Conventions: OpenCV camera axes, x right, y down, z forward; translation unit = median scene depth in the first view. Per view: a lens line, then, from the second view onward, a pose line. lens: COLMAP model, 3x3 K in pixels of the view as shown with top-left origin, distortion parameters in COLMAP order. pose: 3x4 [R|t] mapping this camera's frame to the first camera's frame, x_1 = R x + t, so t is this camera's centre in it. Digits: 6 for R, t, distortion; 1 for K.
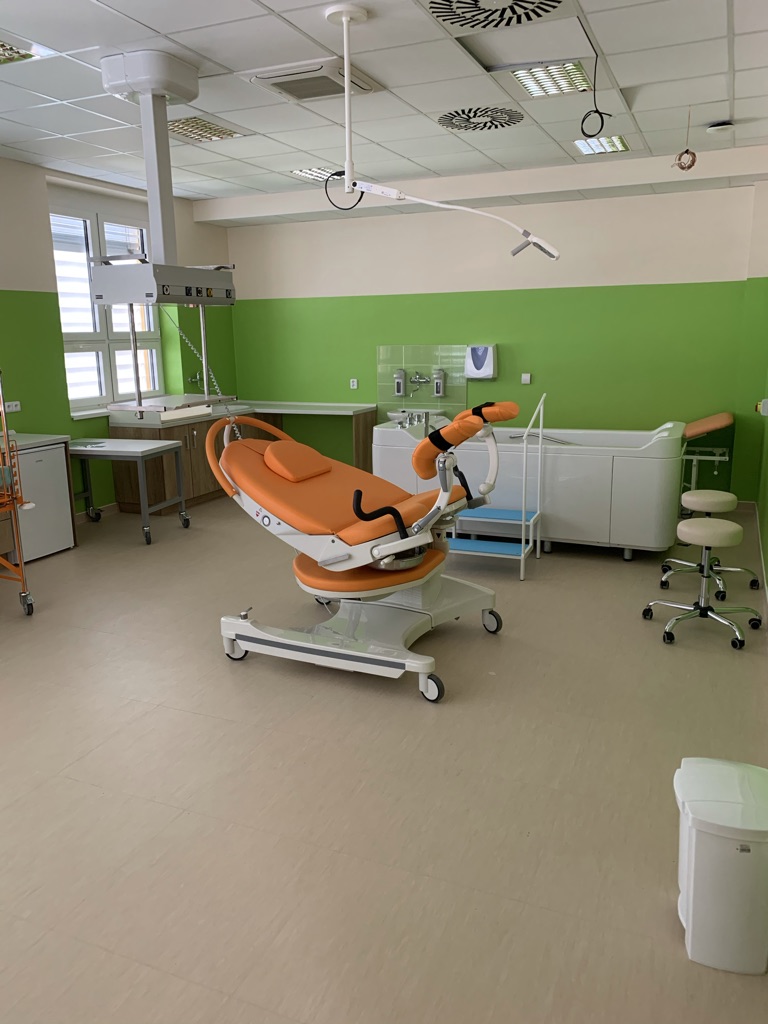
lens RADIAL K [[785.3, 0, 387.4], [0, 785.3, 519.3], [0, 0, 1]] dist [0.028012, -0.046131]
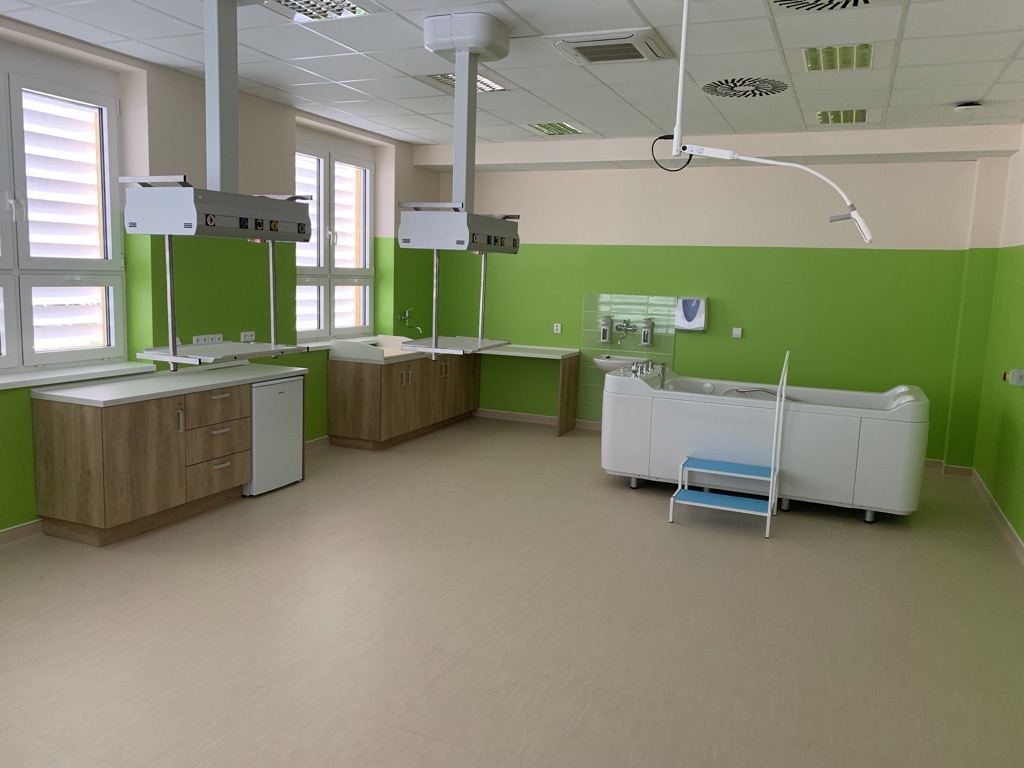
lens RADIAL K [[785.3, 0, 507.8], [0, 785.3, 387.5], [0, 0, 1]] dist [0.028012, -0.046131]
pose [[0.998753, 0.049718, 0.004605, -0.140878], [-0.049127, 0.994969, -0.087316, -0.006917], [-0.008923, 0.086981, 0.996170, 0.001697]]
